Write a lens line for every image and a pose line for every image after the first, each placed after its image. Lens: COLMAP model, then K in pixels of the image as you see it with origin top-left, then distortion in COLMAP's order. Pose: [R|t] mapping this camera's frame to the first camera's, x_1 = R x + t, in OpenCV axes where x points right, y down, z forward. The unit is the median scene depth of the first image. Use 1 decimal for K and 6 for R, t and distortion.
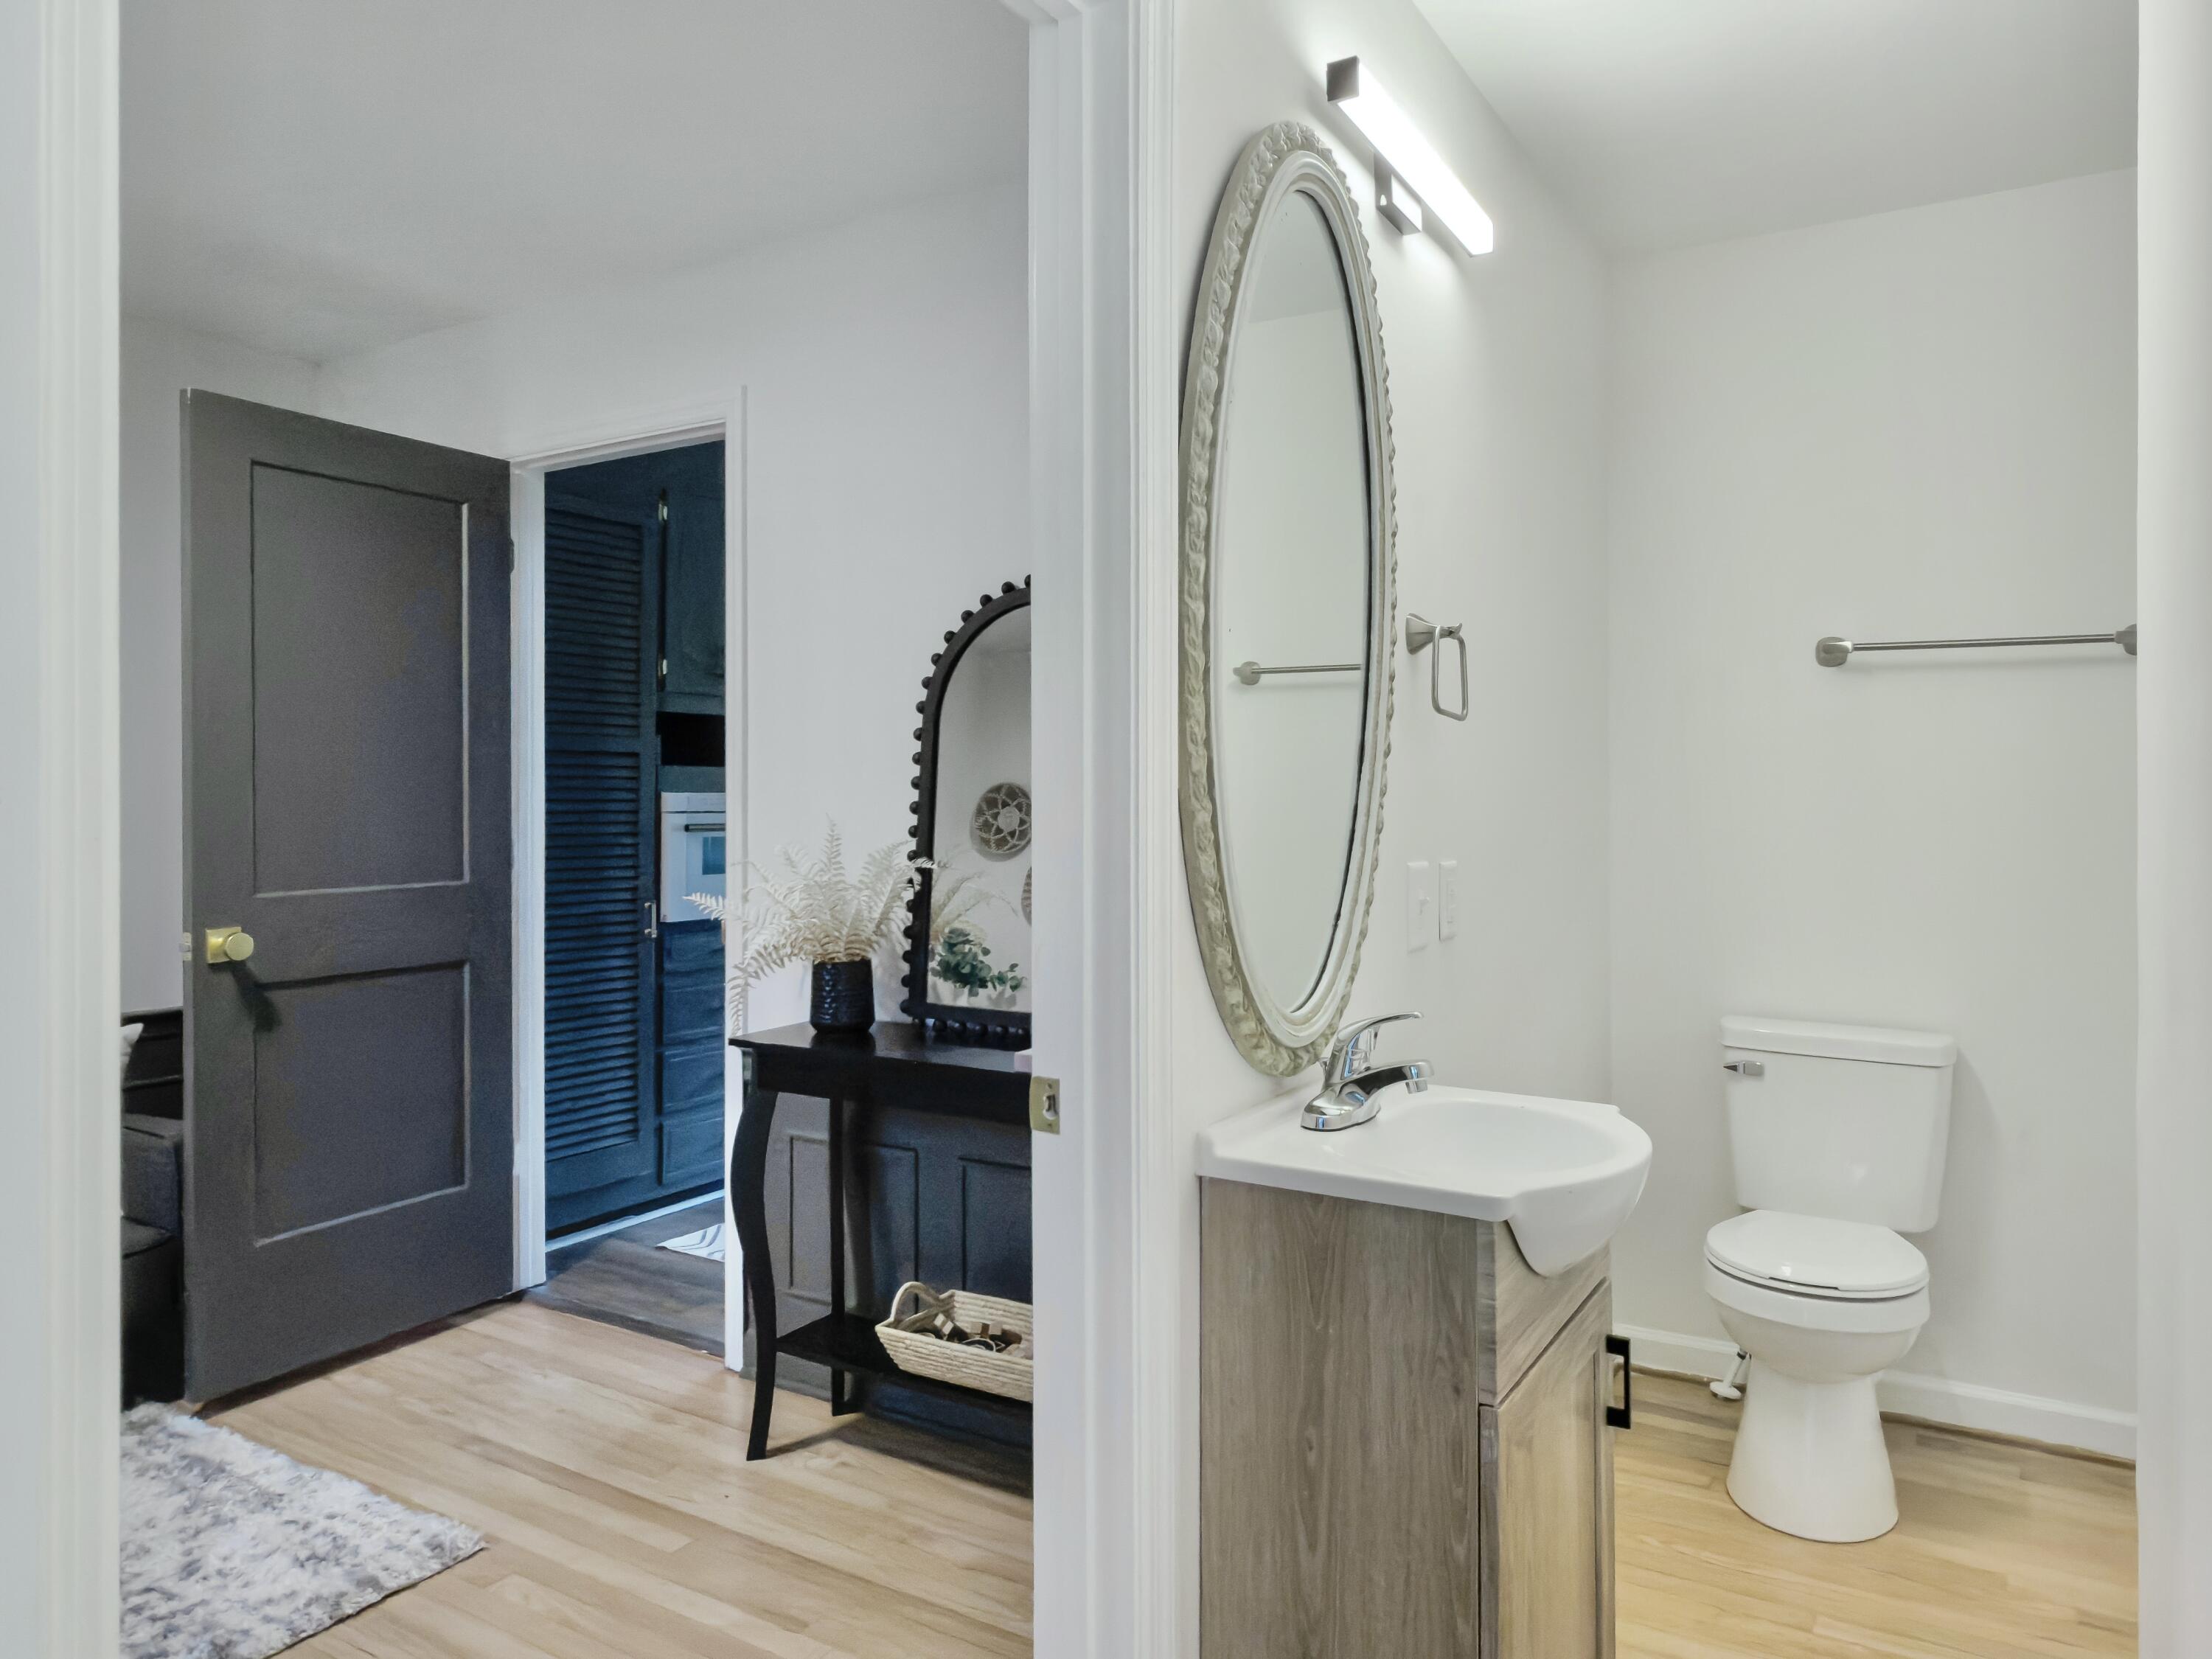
lens RADIAL K [[1446.5, 0, 1098.3], [0, 1446.5, 822.6], [0, 0, 1]] dist [0.002493, -0.001026]
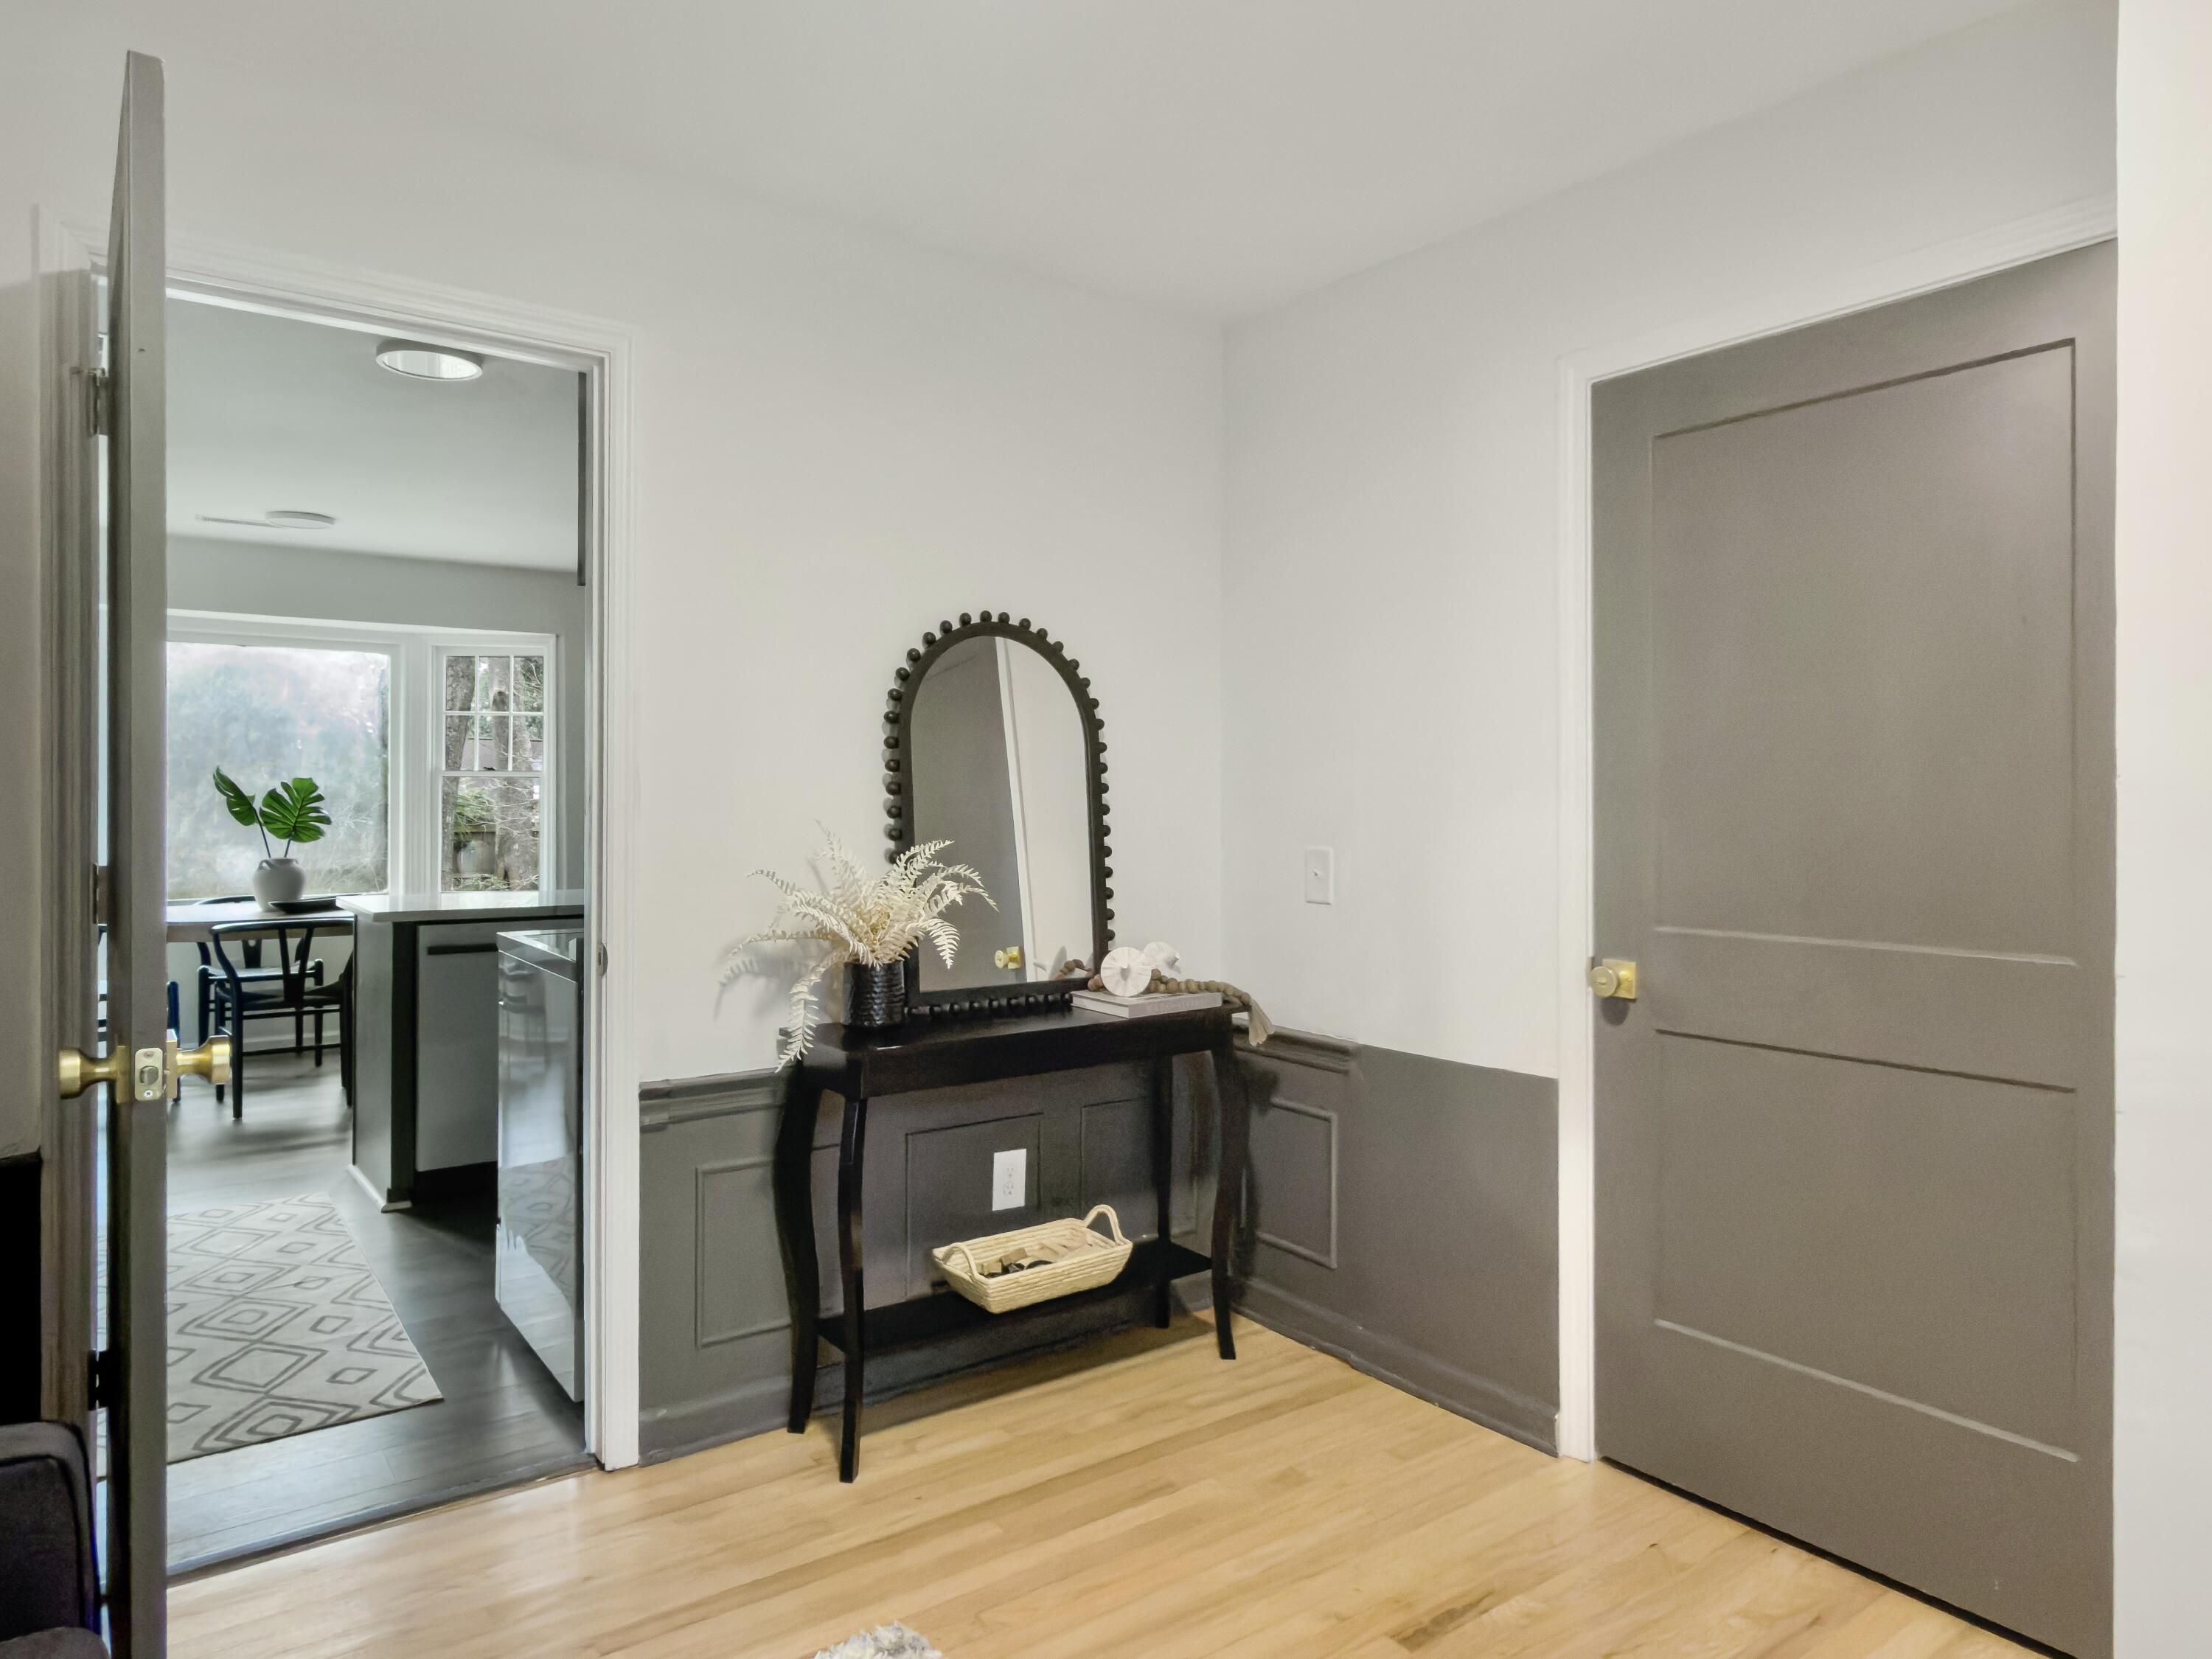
lens RADIAL K [[1385.7, 0, 1070.1], [0, 1385.7, 817.0], [0, 0, 1]] dist [0.003335, 0.004606]
pose [[0.379634, -0.004398, 0.925126, -0.961037], [0.006066, 0.999979, 0.002264, -0.008276], [-0.925117, 0.004752, 0.379653, 0.464365]]
